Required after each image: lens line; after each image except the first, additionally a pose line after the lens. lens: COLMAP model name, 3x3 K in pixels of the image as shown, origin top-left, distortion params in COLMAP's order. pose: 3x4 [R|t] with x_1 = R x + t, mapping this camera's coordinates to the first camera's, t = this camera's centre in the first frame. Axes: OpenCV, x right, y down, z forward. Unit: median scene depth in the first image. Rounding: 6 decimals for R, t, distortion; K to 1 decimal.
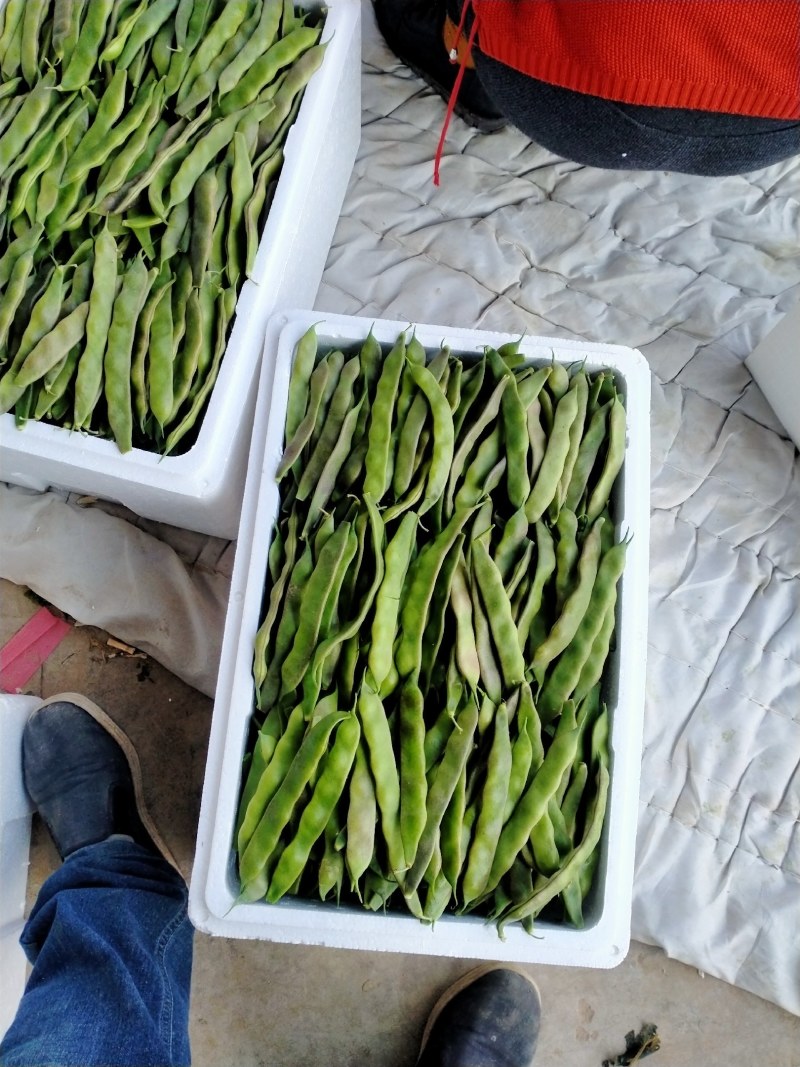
lens RADIAL K [[900.3, 0, 401.1], [0, 900.3, 586.1], [0, 0, 1]] dist [0.072950, -0.110835]
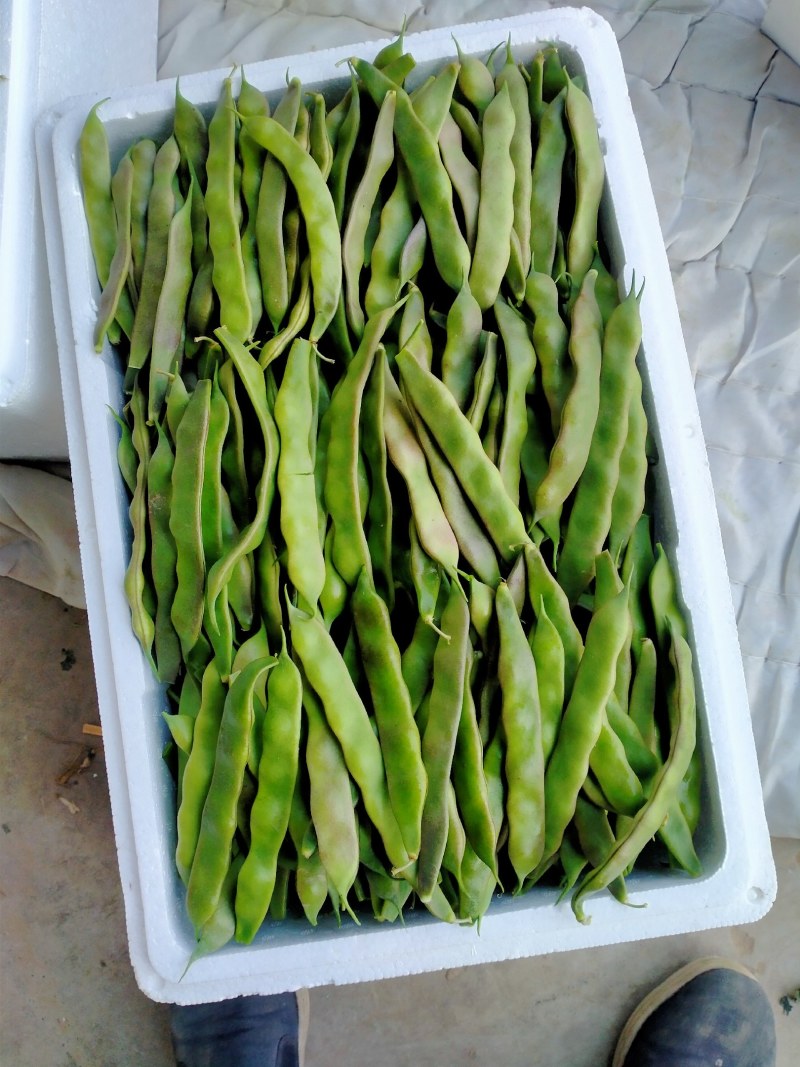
lens RADIAL K [[900.3, 0, 401.1], [0, 900.3, 586.1], [0, 0, 1]] dist [0.072950, -0.110835]
pose [[0.961067, -0.253577, -0.109766, 0.109005], [0.263729, 0.960334, 0.090588, 0.050206], [0.082441, -0.116009, 0.989821, 0.326488]]
